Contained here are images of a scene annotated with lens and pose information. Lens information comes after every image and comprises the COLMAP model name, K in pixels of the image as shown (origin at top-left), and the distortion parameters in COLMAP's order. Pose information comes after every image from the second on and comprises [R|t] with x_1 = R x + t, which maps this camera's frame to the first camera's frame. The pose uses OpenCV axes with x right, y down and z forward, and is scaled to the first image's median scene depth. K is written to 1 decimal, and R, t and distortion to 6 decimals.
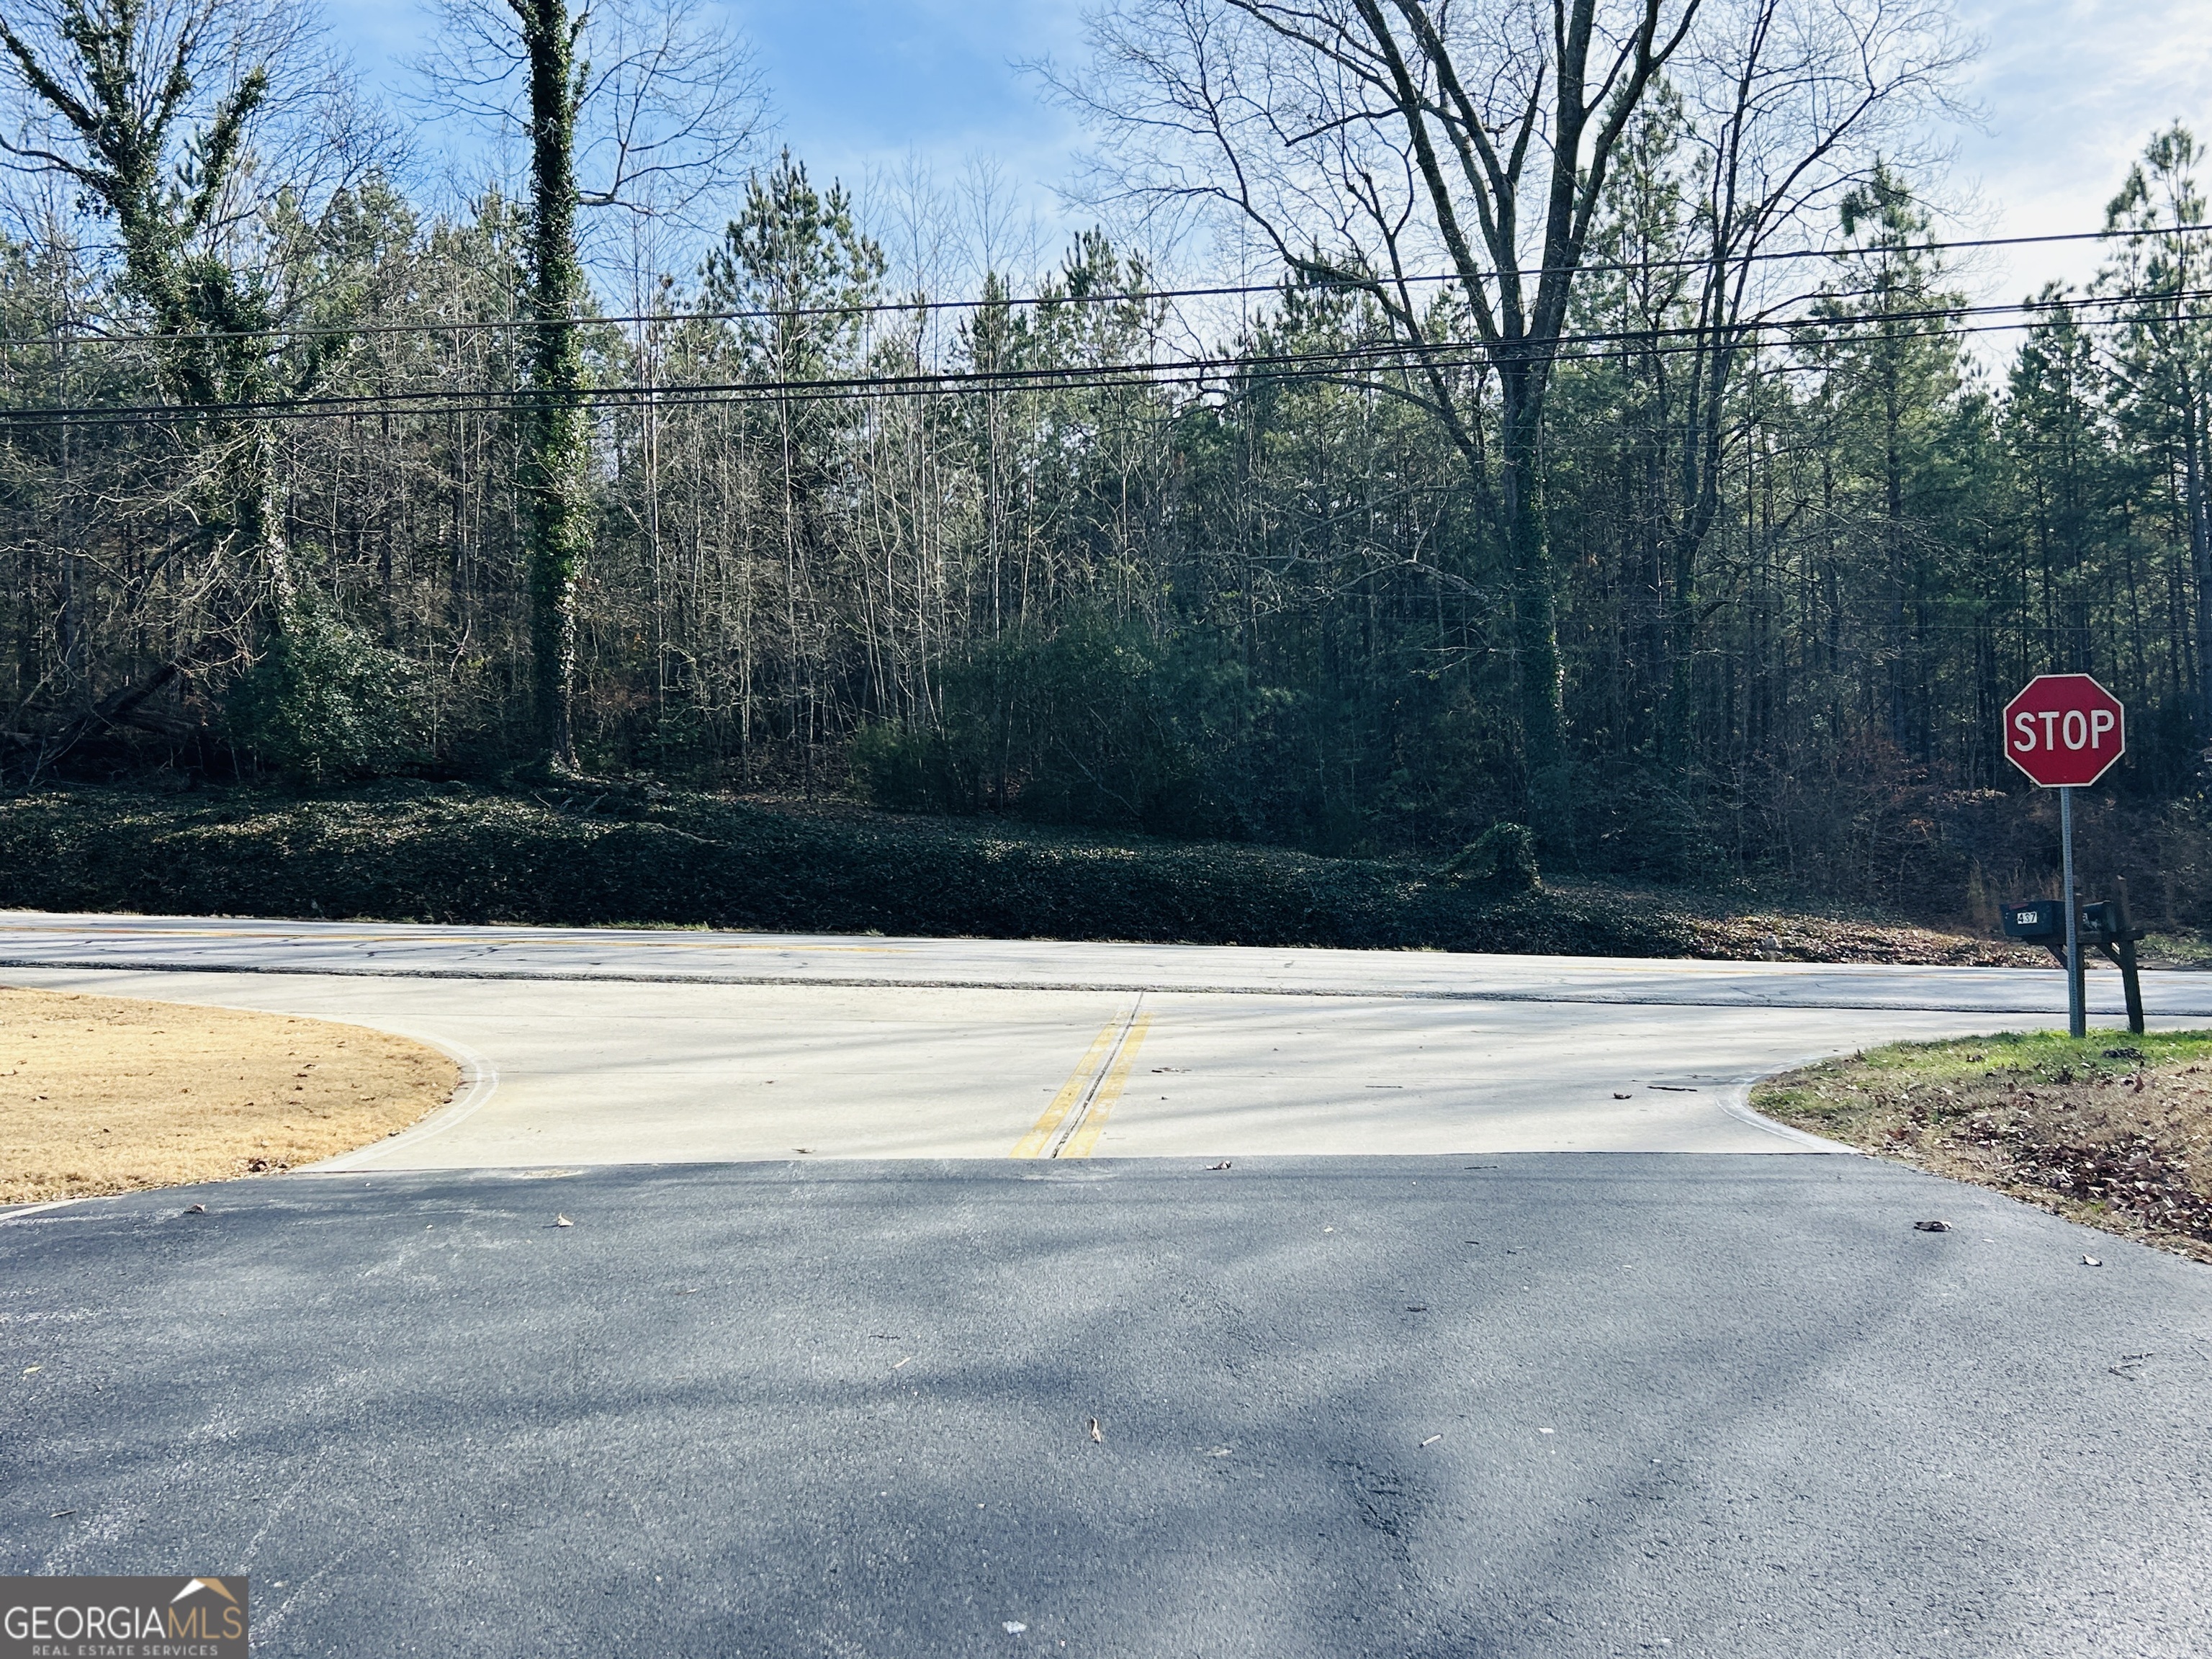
lens RADIAL K [[2129.1, 0, 1107.2], [0, 2129.1, 839.8], [0, 0, 1]] dist [0.010039, -0.006458]
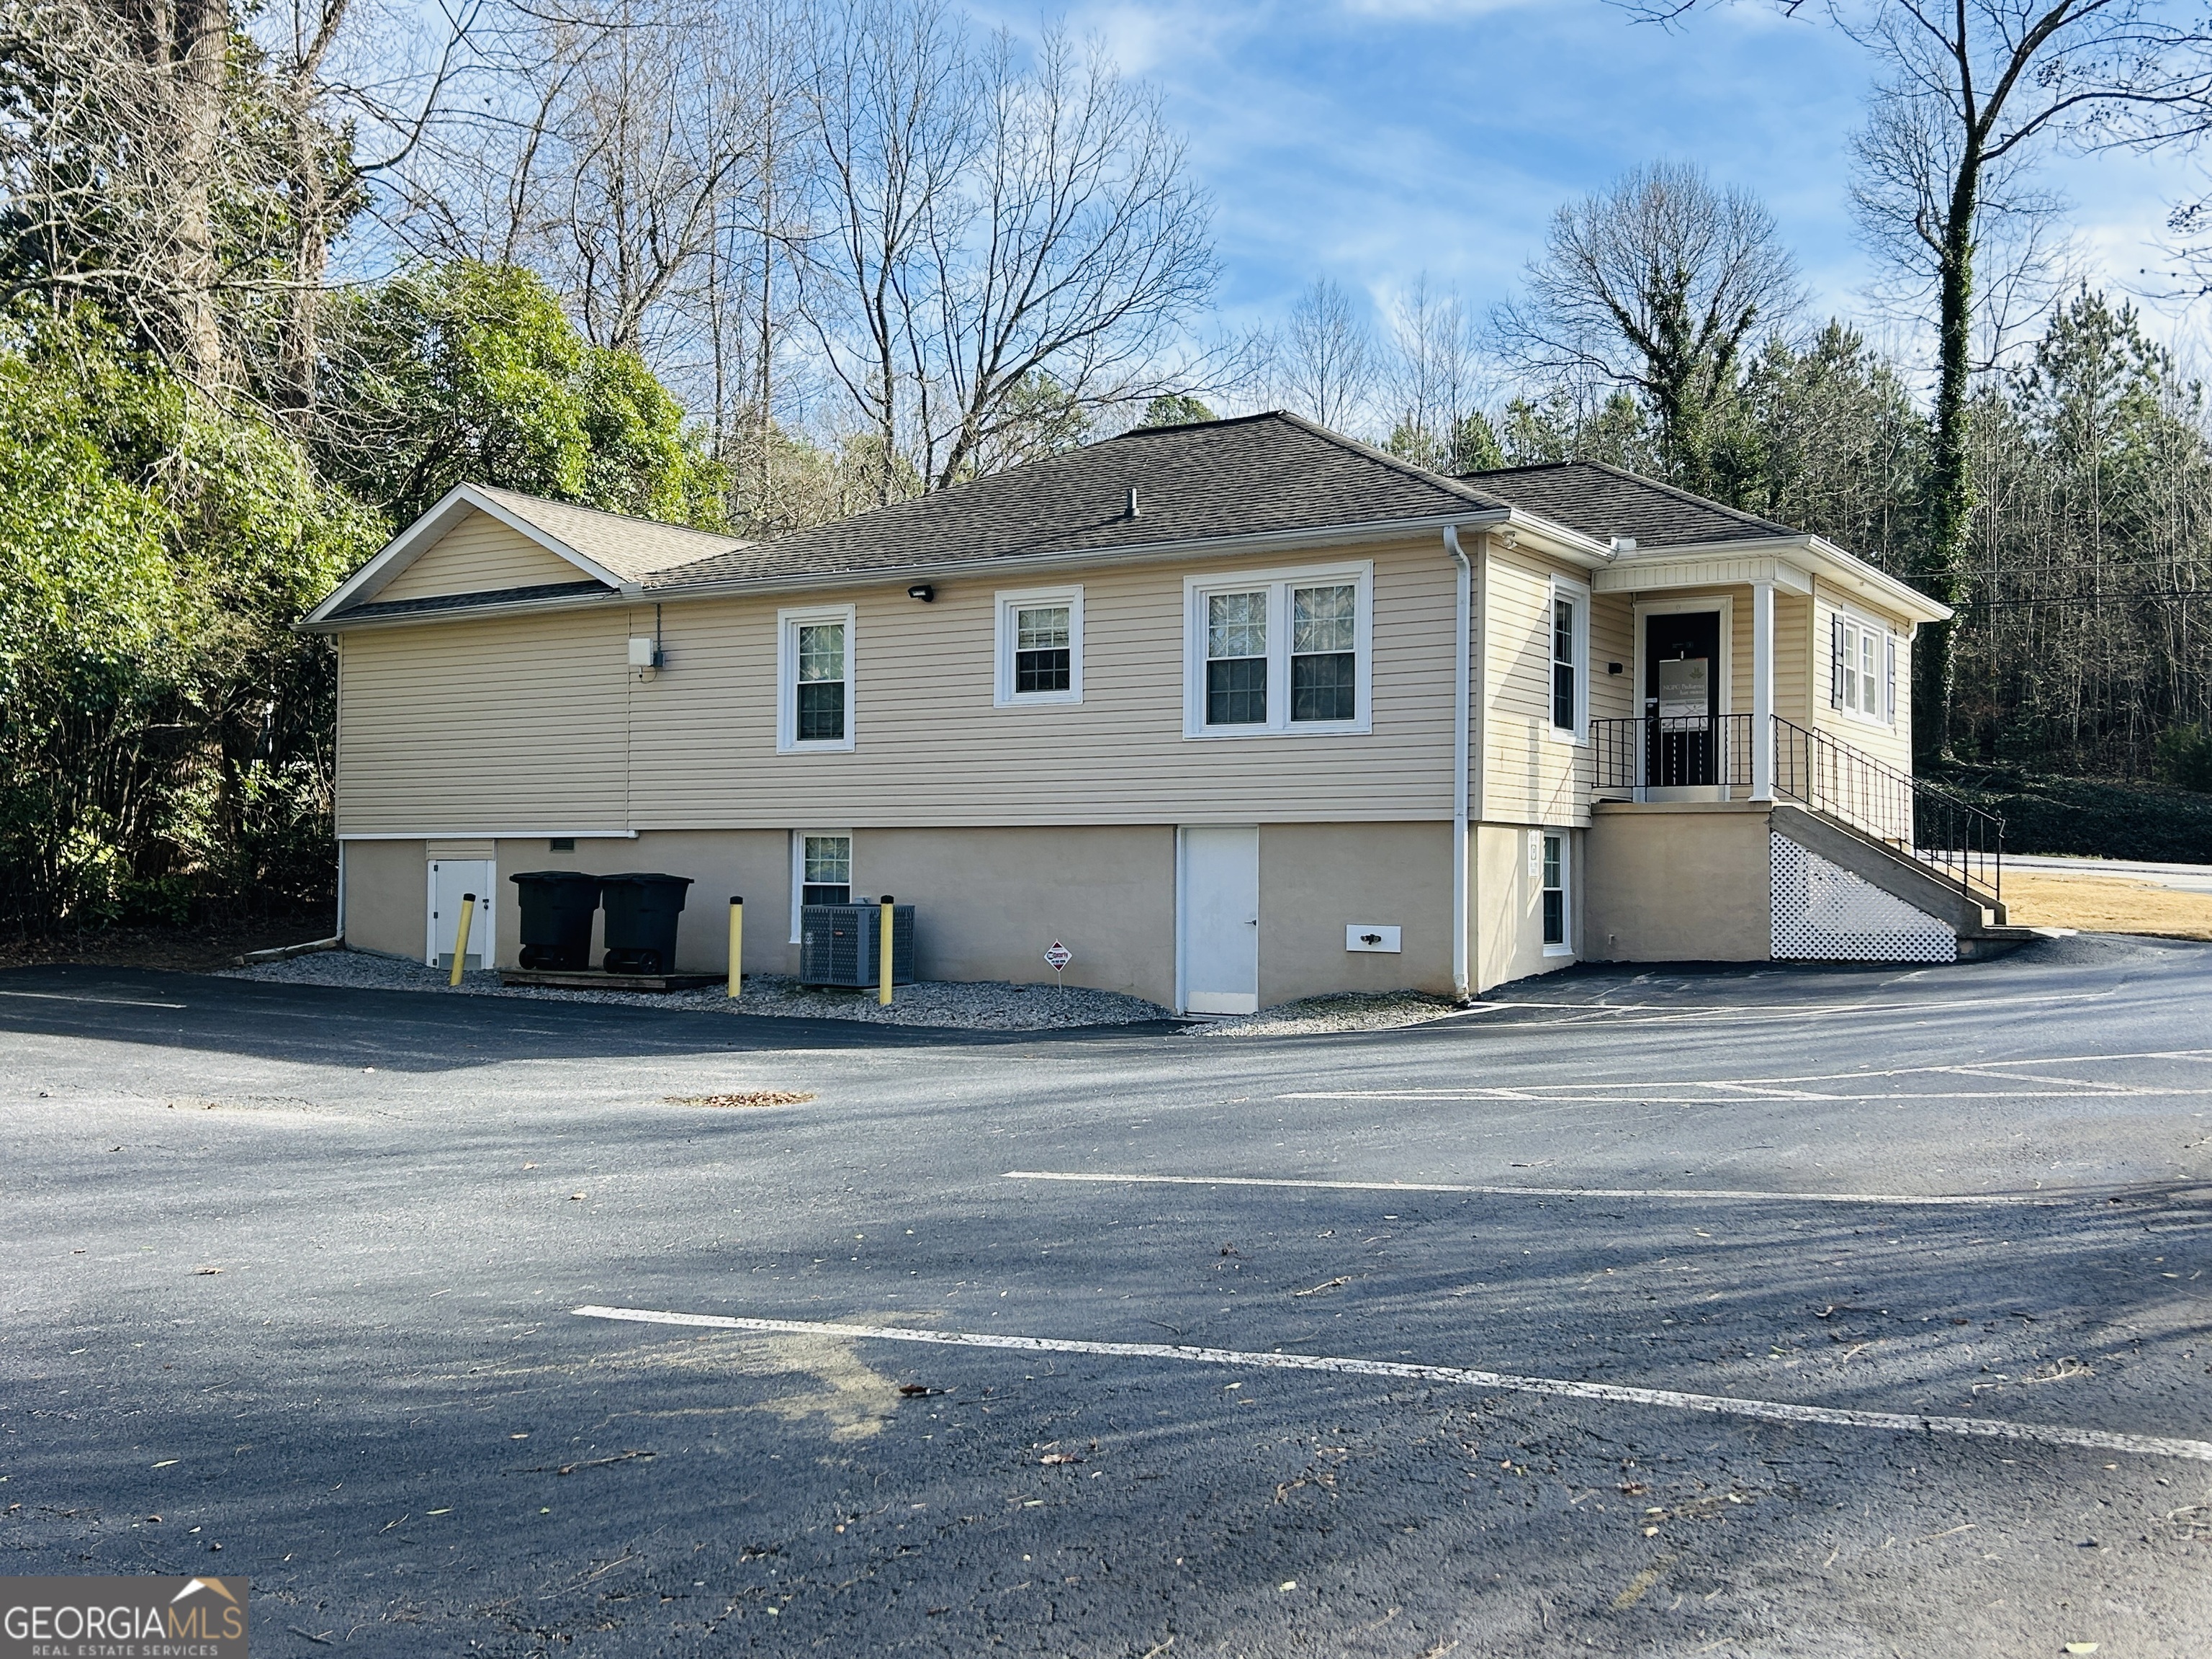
lens RADIAL K [[2129.1, 0, 1107.2], [0, 2129.1, 839.8], [0, 0, 1]] dist [0.010039, -0.006458]
pose [[0.876784, 0.027919, -0.480074, -0.055046], [-0.025109, 0.999609, 0.012275, 0.019886], [0.480229, 0.001292, 0.877142, -0.578288]]
